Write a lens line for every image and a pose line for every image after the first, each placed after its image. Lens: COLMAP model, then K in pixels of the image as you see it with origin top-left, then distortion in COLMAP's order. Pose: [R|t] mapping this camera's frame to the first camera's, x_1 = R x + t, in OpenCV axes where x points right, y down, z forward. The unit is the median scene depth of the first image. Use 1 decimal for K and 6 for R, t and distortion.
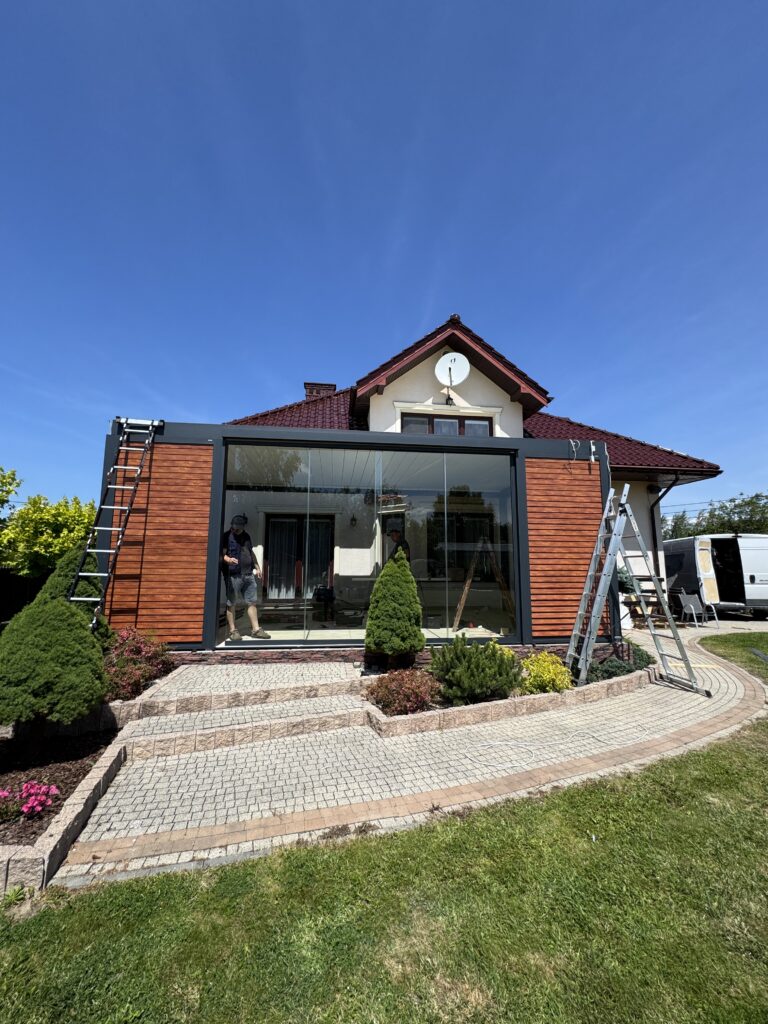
lens RADIAL K [[409.5, 0, 384.0], [0, 409.5, 512.0], [0, 0, 1]] dist [-0.003038, 0.000353]
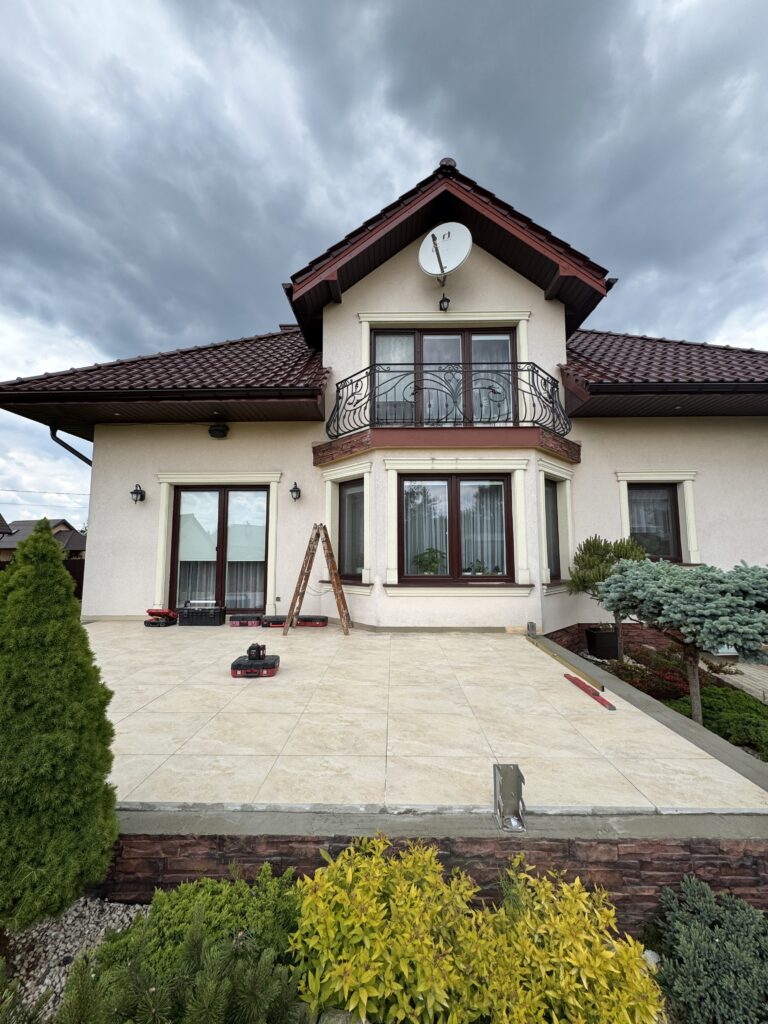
lens RADIAL K [[409.5, 0, 384.0], [0, 409.5, 512.0], [0, 0, 1]] dist [-0.003038, 0.000353]
pose [[0.990258, -0.019162, -0.137920, 0.157015], [0.024274, 0.999076, 0.035476, 0.031598], [0.137113, -0.038479, 0.989808, 0.358837]]
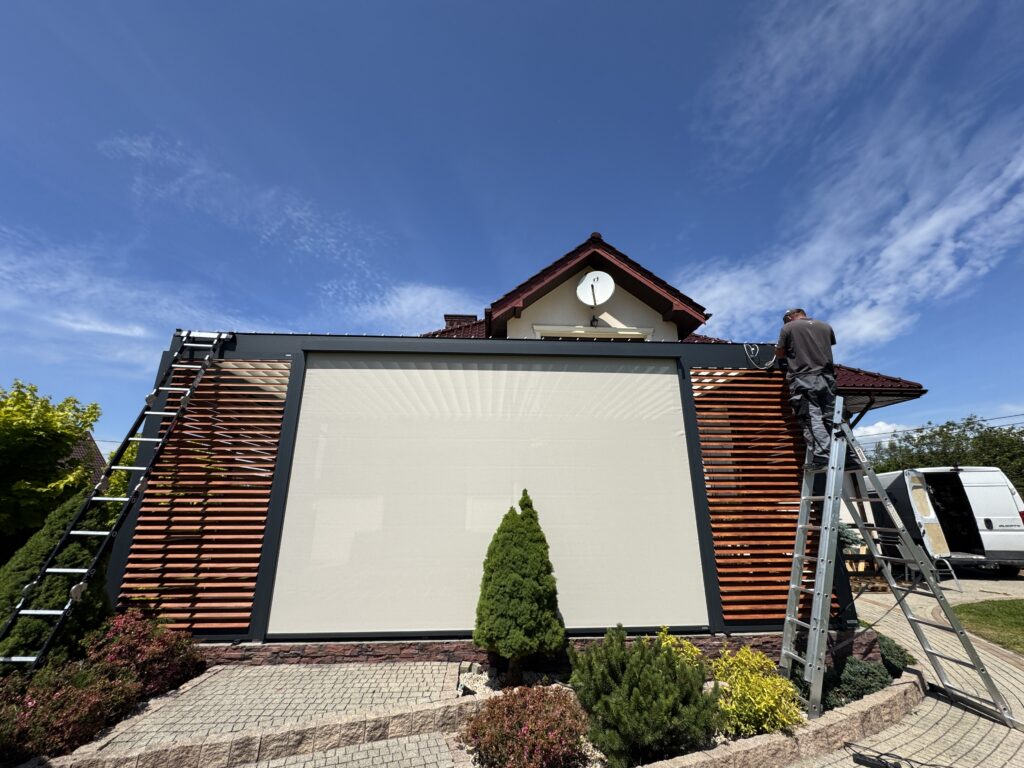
lens RADIAL K [[409.5, 0, 510.0], [0, 409.5, 385.4], [0, 0, 1]] dist [-0.003038, 0.000353]
pose [[0.997553, -0.026276, -0.064790, 0.029591], [0.015739, 0.987302, -0.158075, 0.008505], [0.068121, 0.156669, 0.985299, 0.119084]]
